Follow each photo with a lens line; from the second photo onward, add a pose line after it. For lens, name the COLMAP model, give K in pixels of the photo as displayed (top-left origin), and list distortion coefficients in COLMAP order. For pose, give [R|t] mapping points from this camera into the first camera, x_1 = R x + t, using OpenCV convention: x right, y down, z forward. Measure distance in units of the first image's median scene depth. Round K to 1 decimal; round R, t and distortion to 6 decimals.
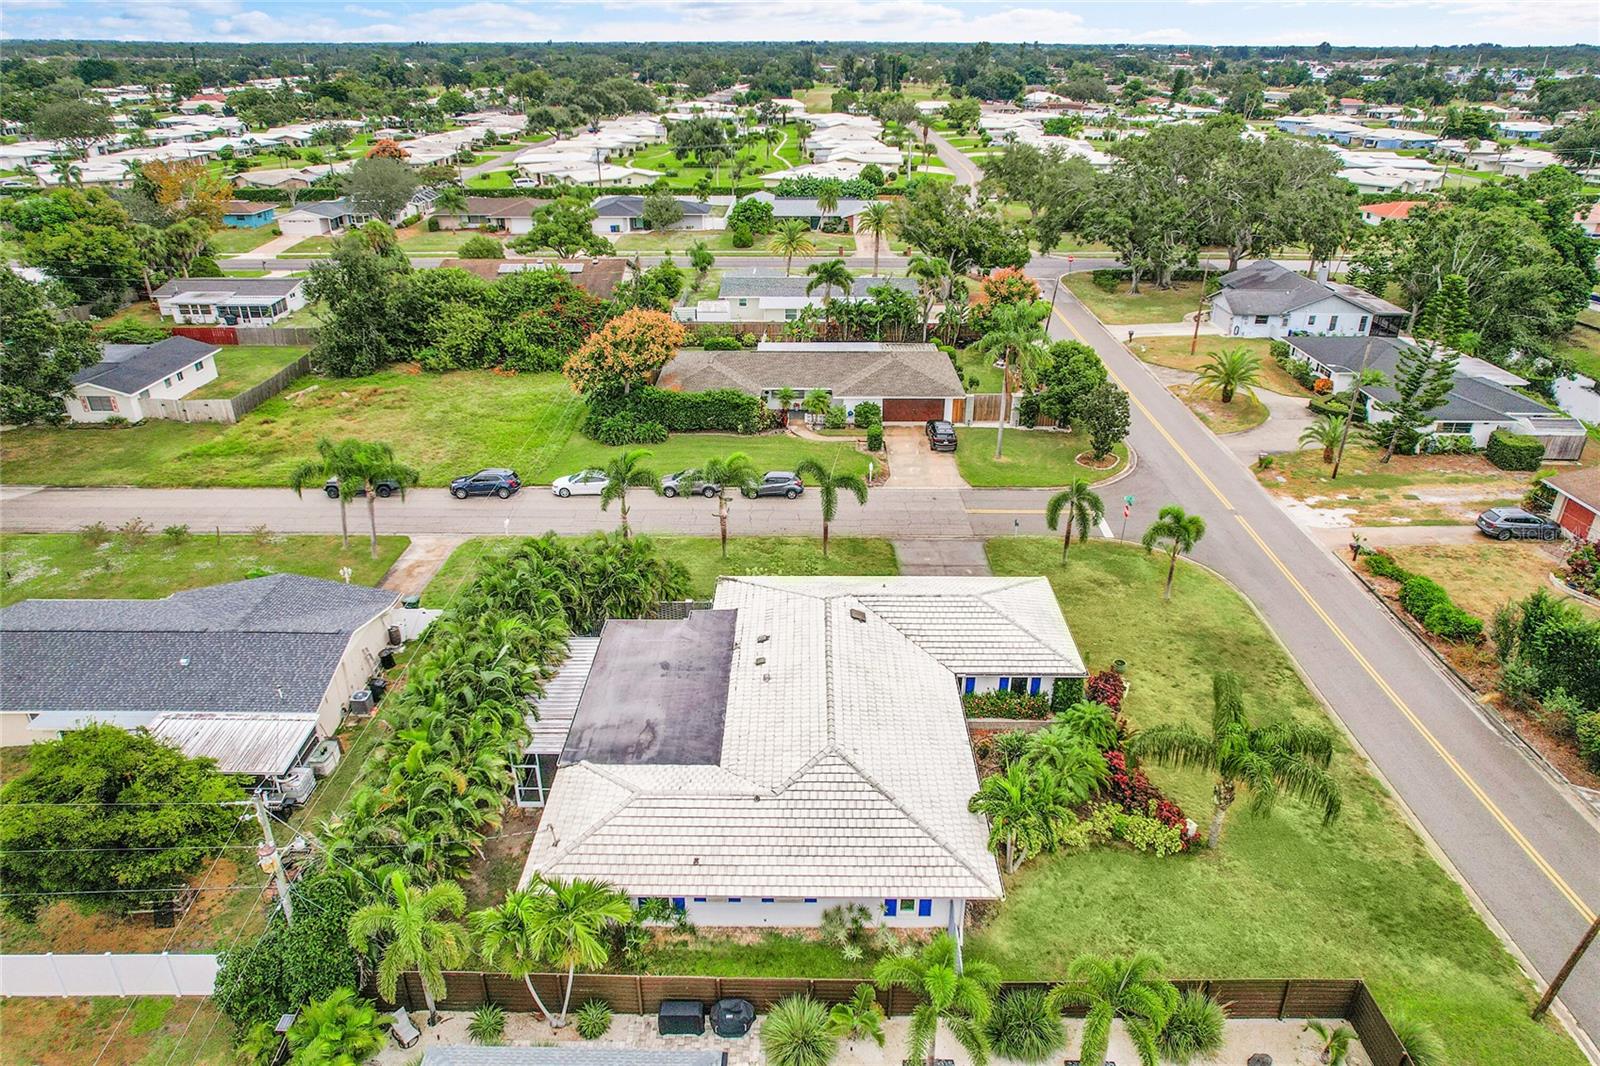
lens RADIAL K [[1017.1, 0, 804.4], [0, 1017.1, 527.2], [0, 0, 1]] dist [-0.057094, 0.046127]
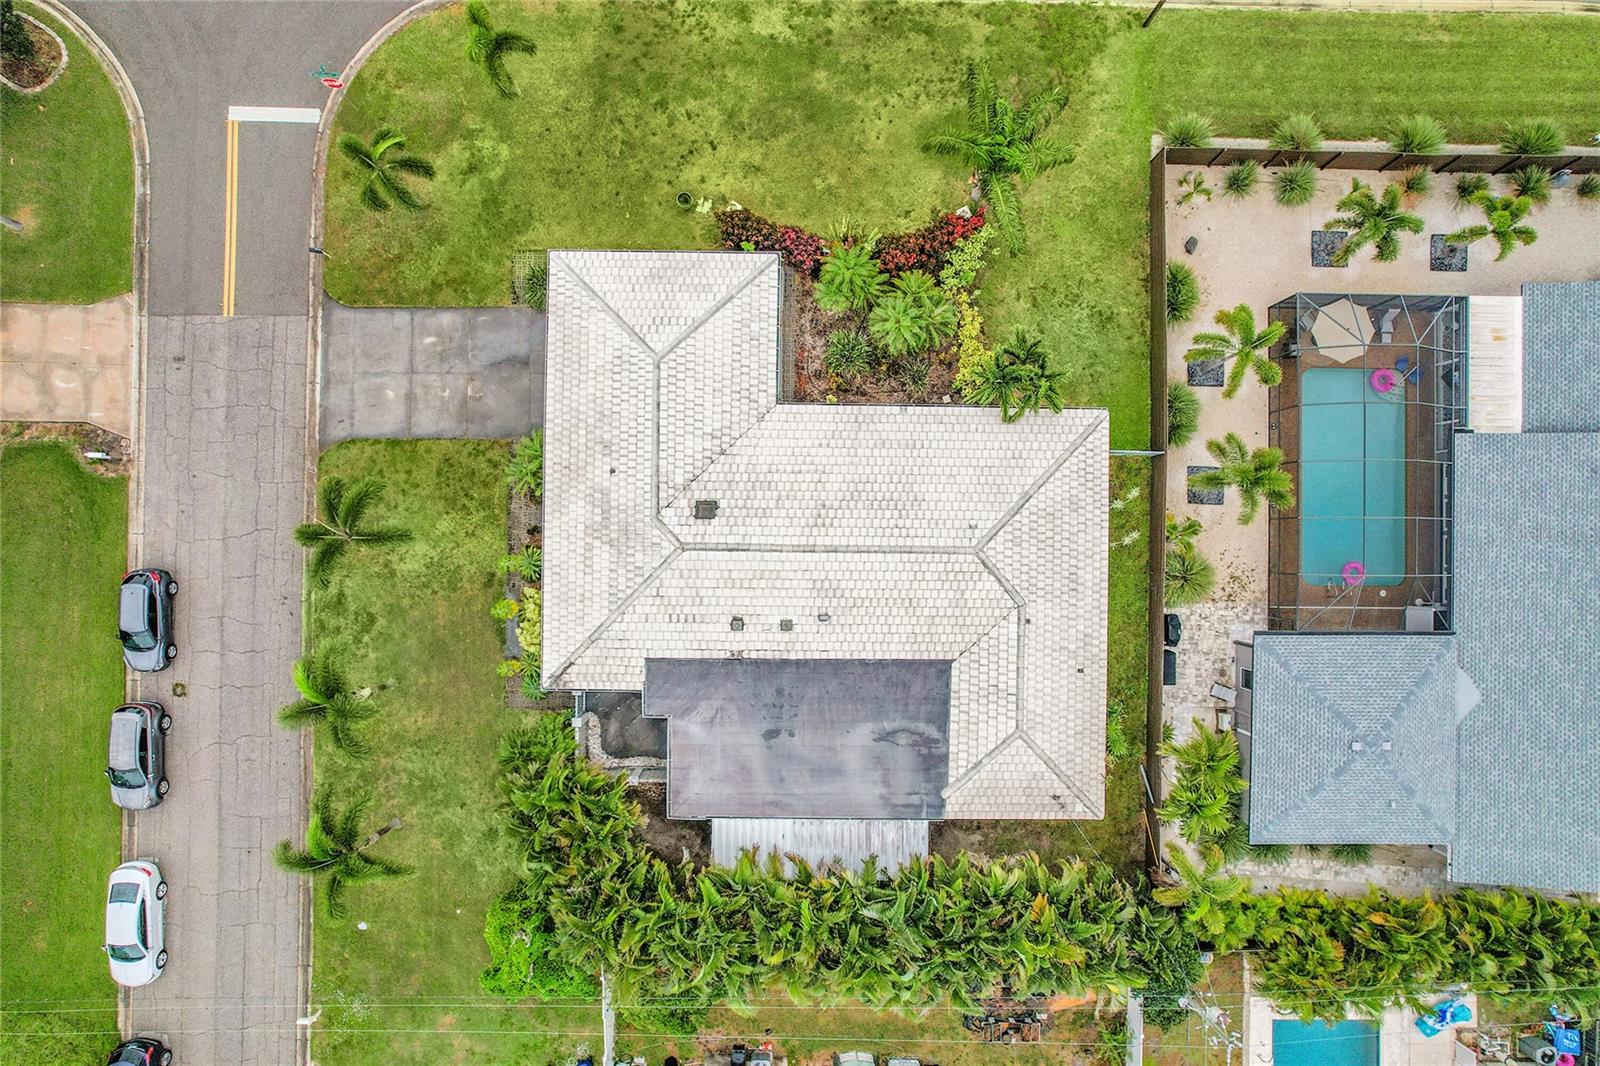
lens RADIAL K [[1017.1, 0, 804.2], [0, 1017.1, 536.4], [0, 0, 1]] dist [-0.057094, 0.046127]
pose [[0.006500, -0.999970, 0.004102, 0.018317], [0.425076, 0.006476, 0.905134, -0.393916], [-0.905134, -0.004140, 0.425106, 0.369374]]
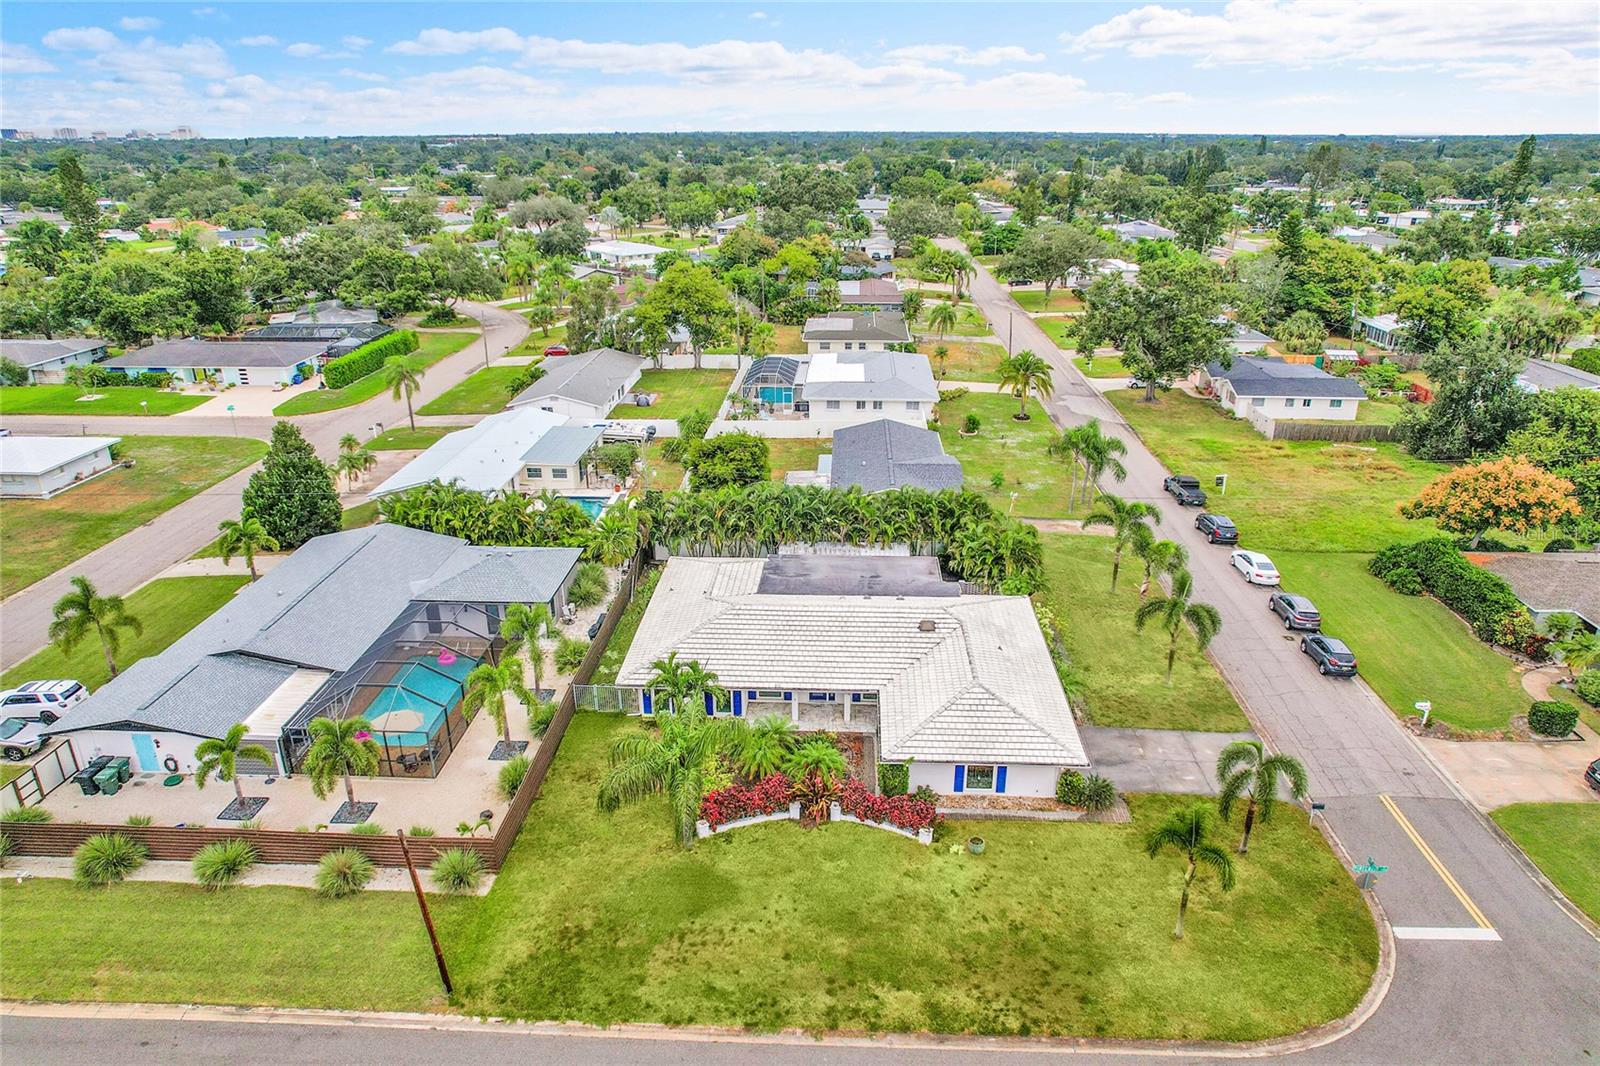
lens RADIAL K [[1017.1, 0, 807.9], [0, 1017.1, 531.1], [0, 0, 1]] dist [-0.057094, 0.046127]
pose [[-0.037860, 0.367008, -0.929447, 0.681195], [-0.435845, 0.830917, 0.345855, -0.212376], [0.899225, 0.418189, 0.128500, 0.439373]]
